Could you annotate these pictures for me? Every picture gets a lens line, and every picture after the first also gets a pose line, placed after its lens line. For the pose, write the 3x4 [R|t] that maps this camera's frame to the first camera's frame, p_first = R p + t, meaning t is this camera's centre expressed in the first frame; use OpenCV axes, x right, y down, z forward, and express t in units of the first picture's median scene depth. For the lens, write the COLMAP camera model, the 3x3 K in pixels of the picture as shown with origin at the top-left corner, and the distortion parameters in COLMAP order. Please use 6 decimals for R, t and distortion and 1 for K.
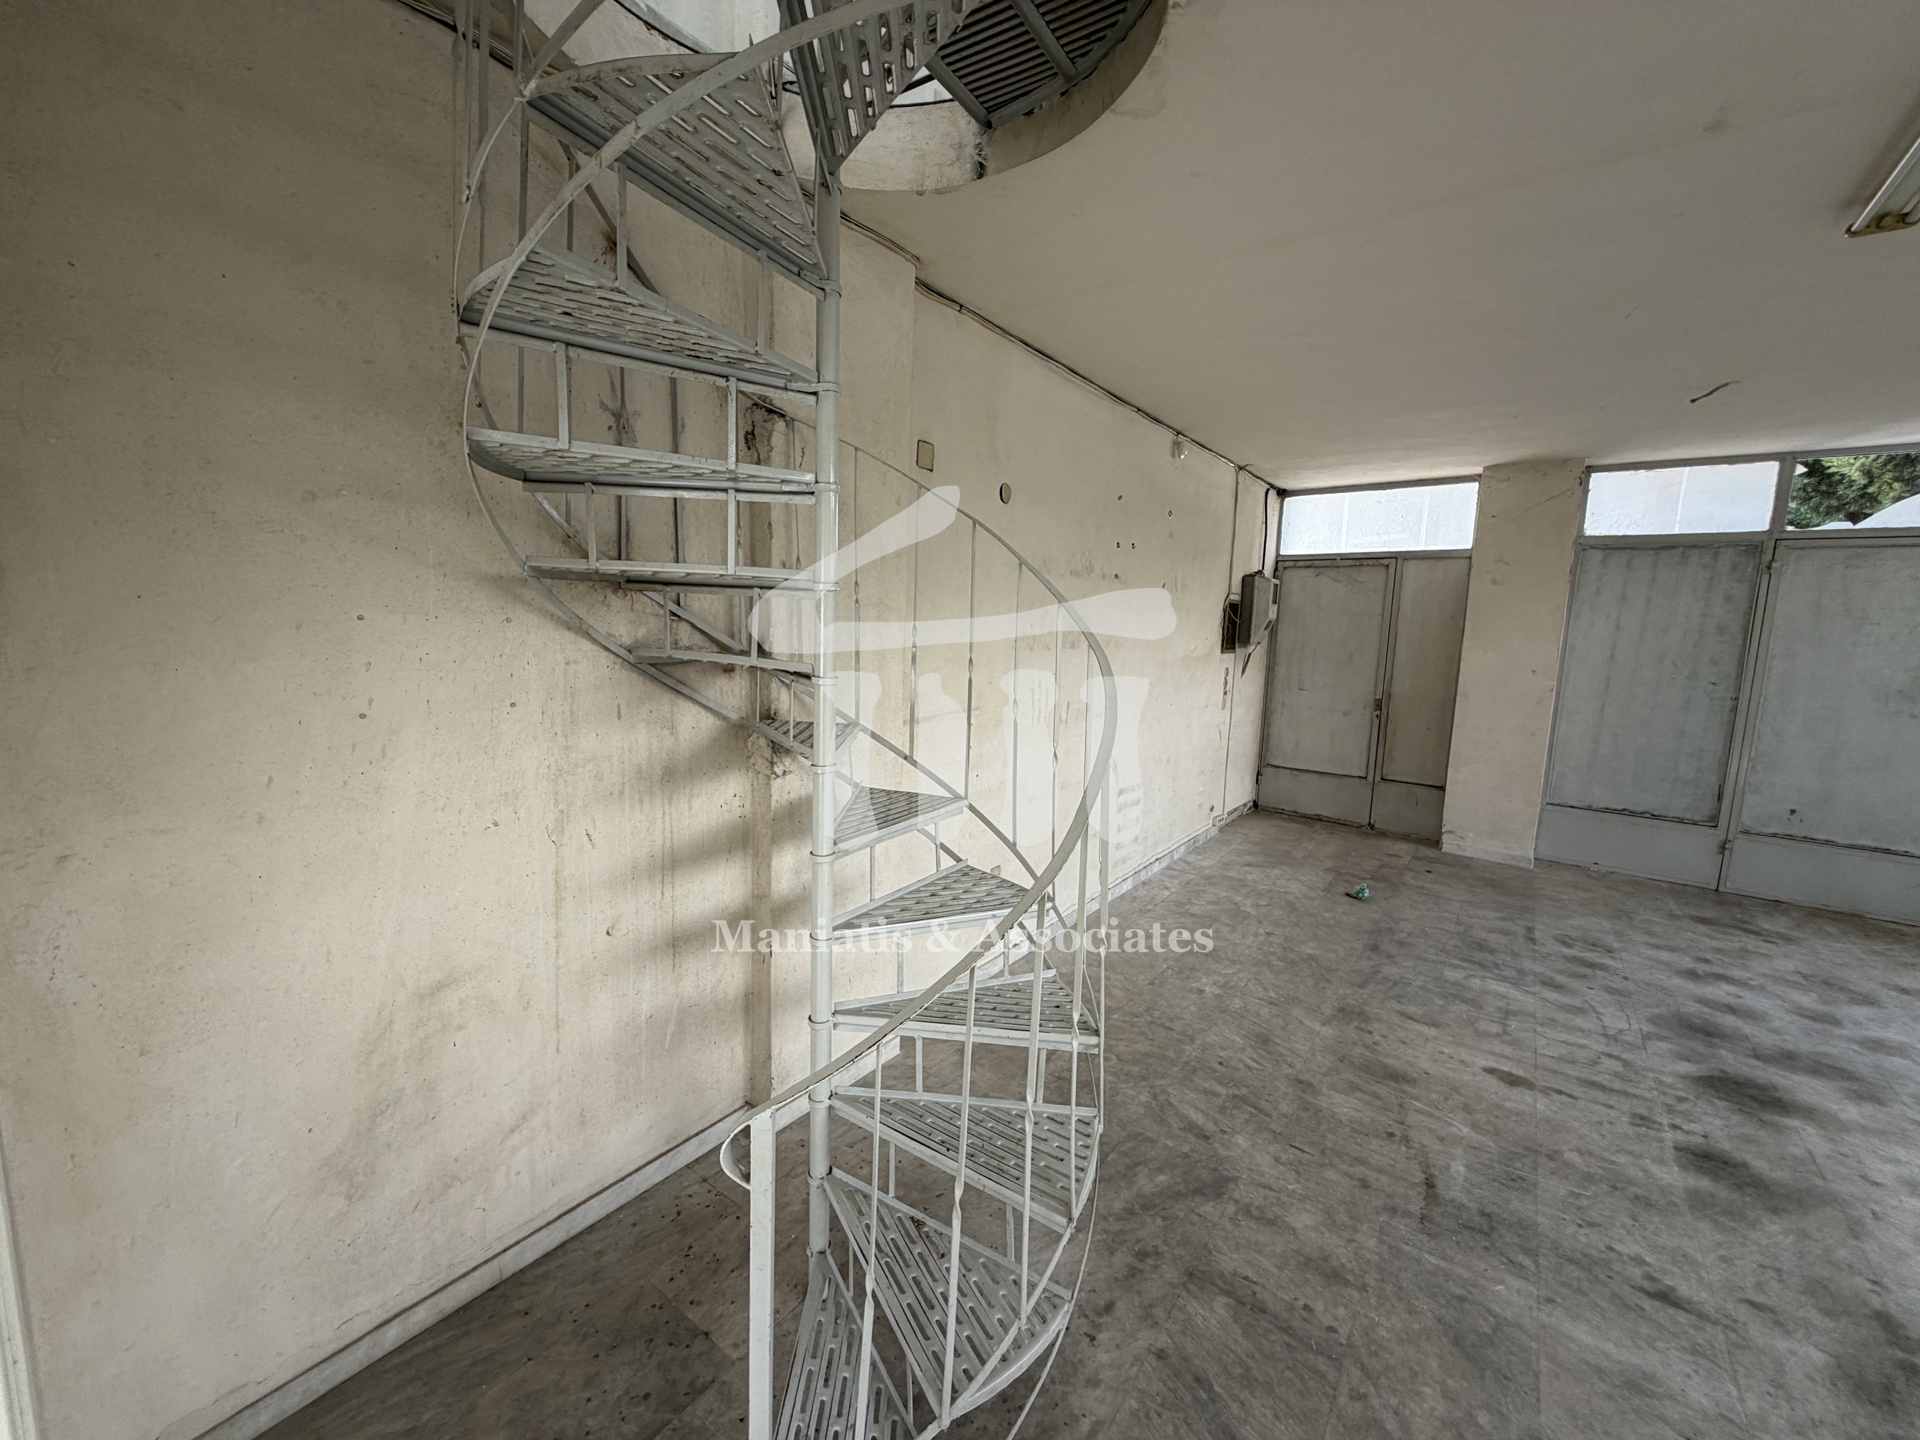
lens RADIAL K [[768.3, 0, 954.1], [0, 768.3, 720.2], [0, 0, 1]] dist [-0.000181, -0.000078]
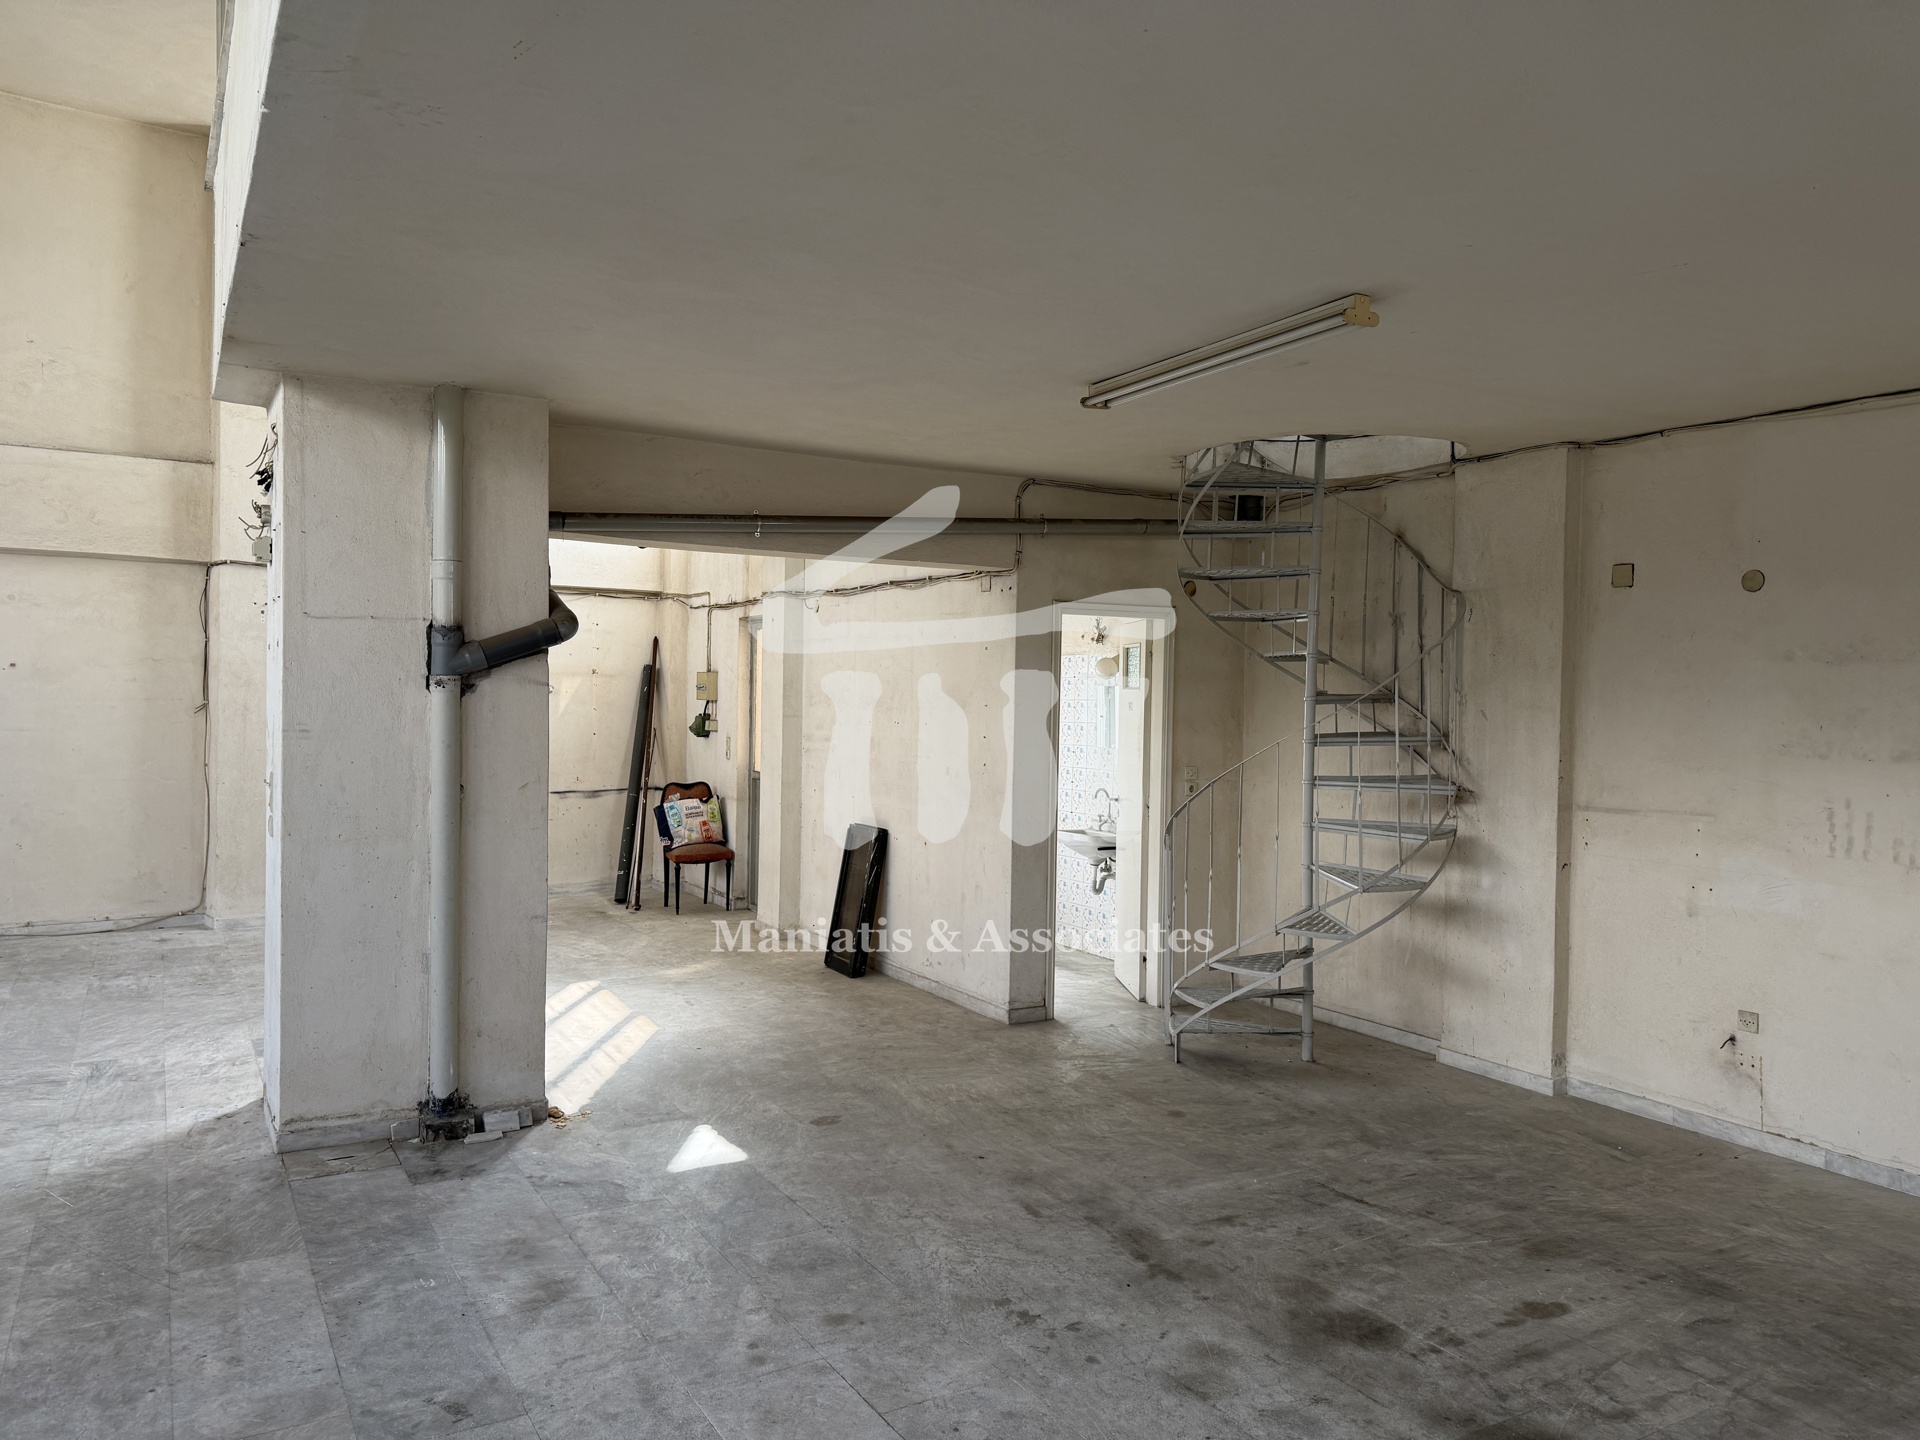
lens RADIAL K [[1348.3, 0, 959.8], [0, 1348.3, 722.9], [0, 0, 1]] dist [0.064620, -0.081327]
pose [[-0.385761, -0.018925, -0.922405, 1.888188], [-0.150050, 0.987765, 0.042487, -0.059771], [0.910315, 0.154797, -0.383880, 0.785151]]
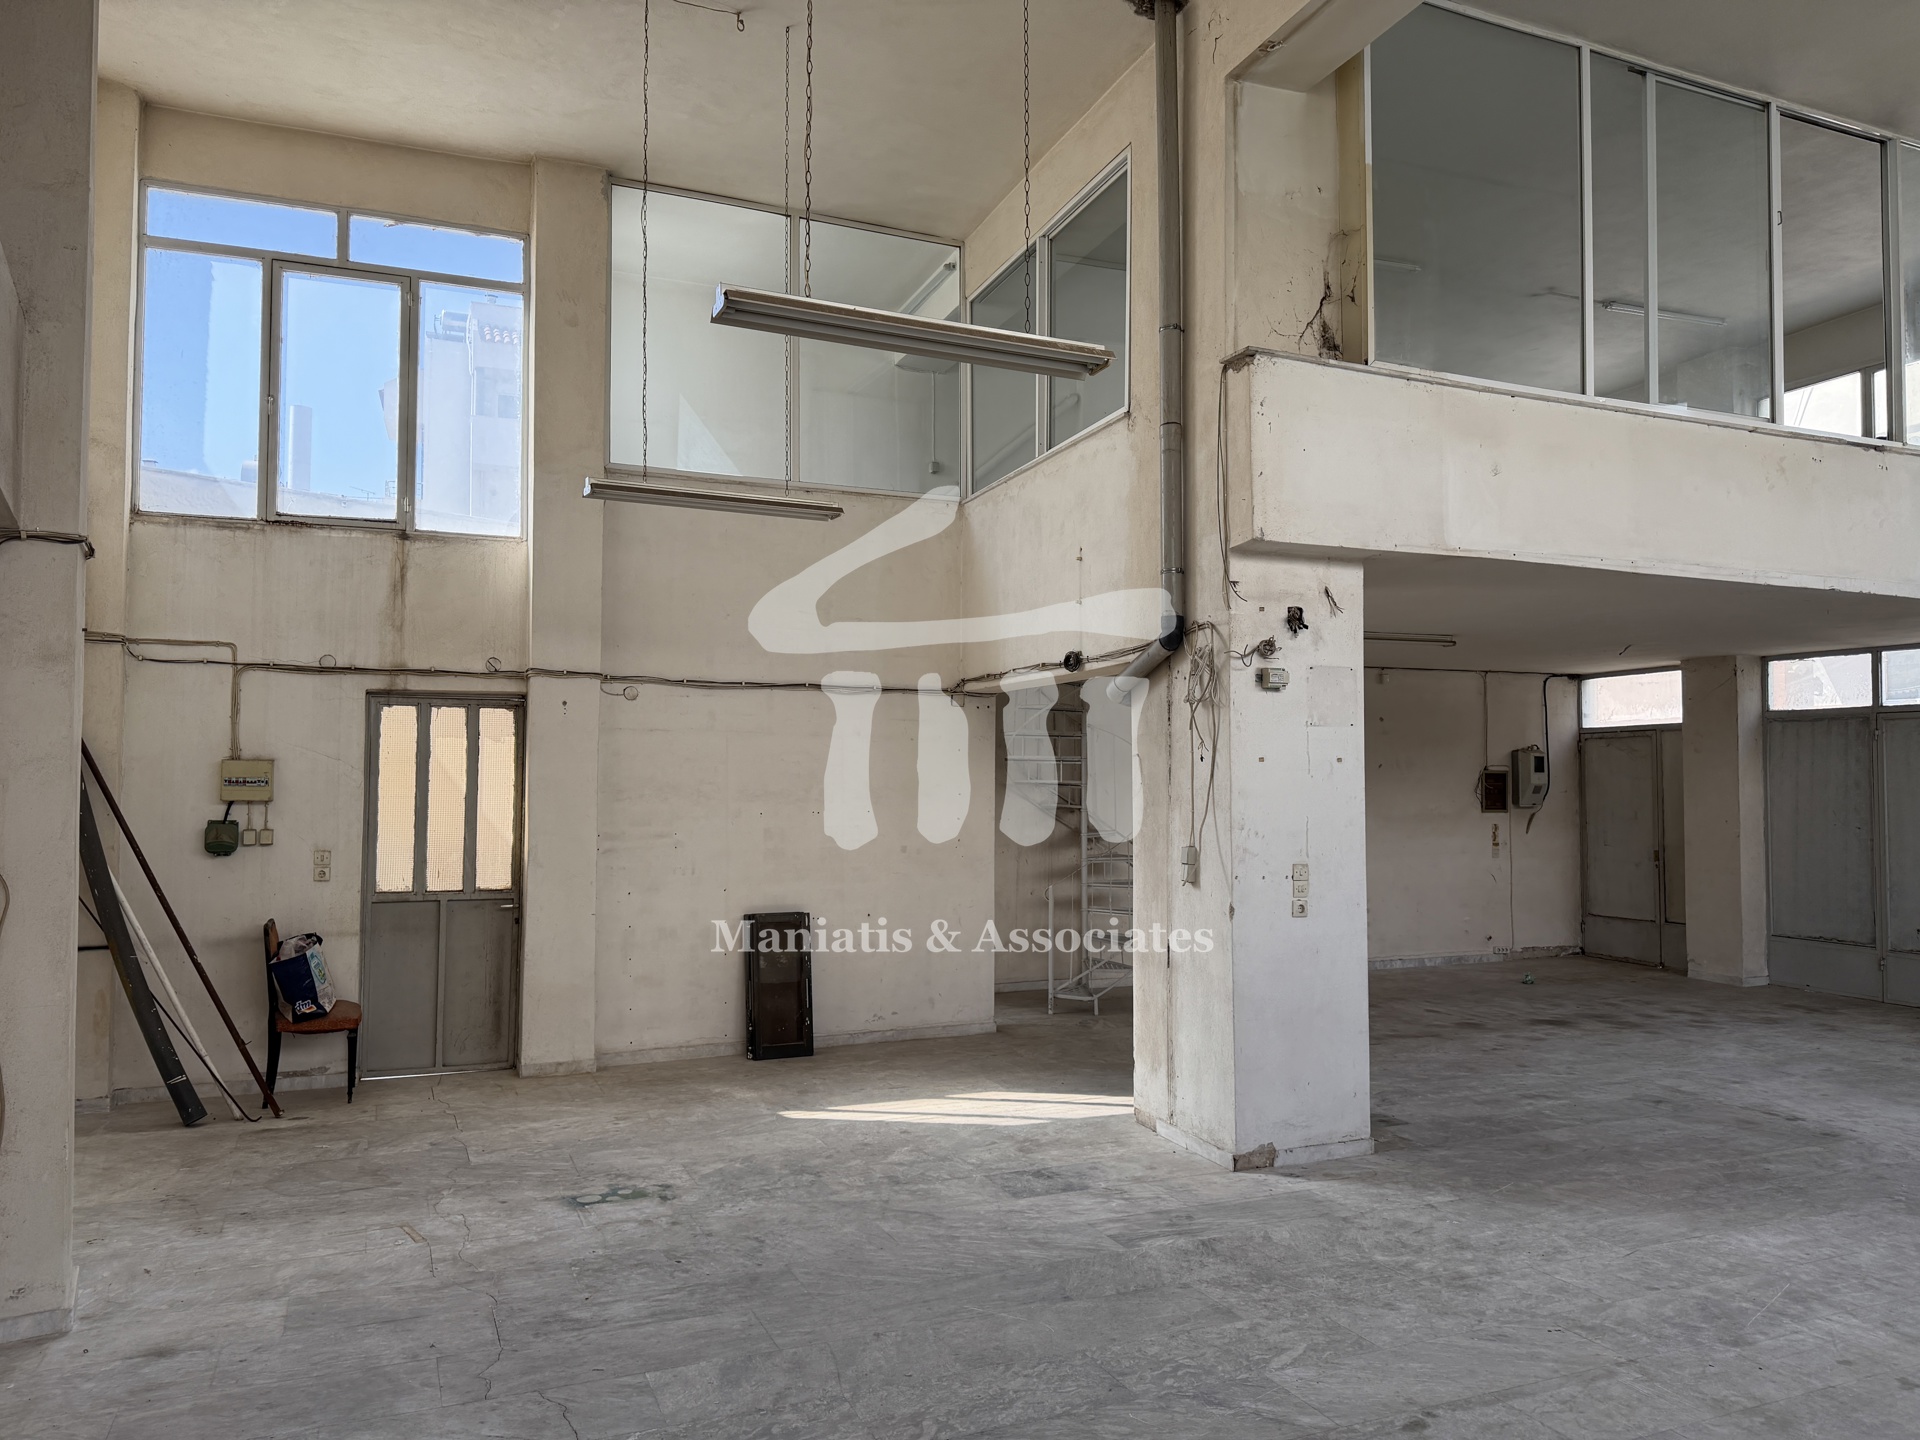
lens RADIAL K [[1354.6, 0, 948.8], [0, 1354.6, 729.8], [0, 0, 1]] dist [0.031951, -0.036949]
pose [[0.862308, -0.049093, -0.503999, 1.276413], [-0.041483, 0.985096, -0.166929, 0.335972], [0.504682, 0.164851, 0.847420, -2.443139]]
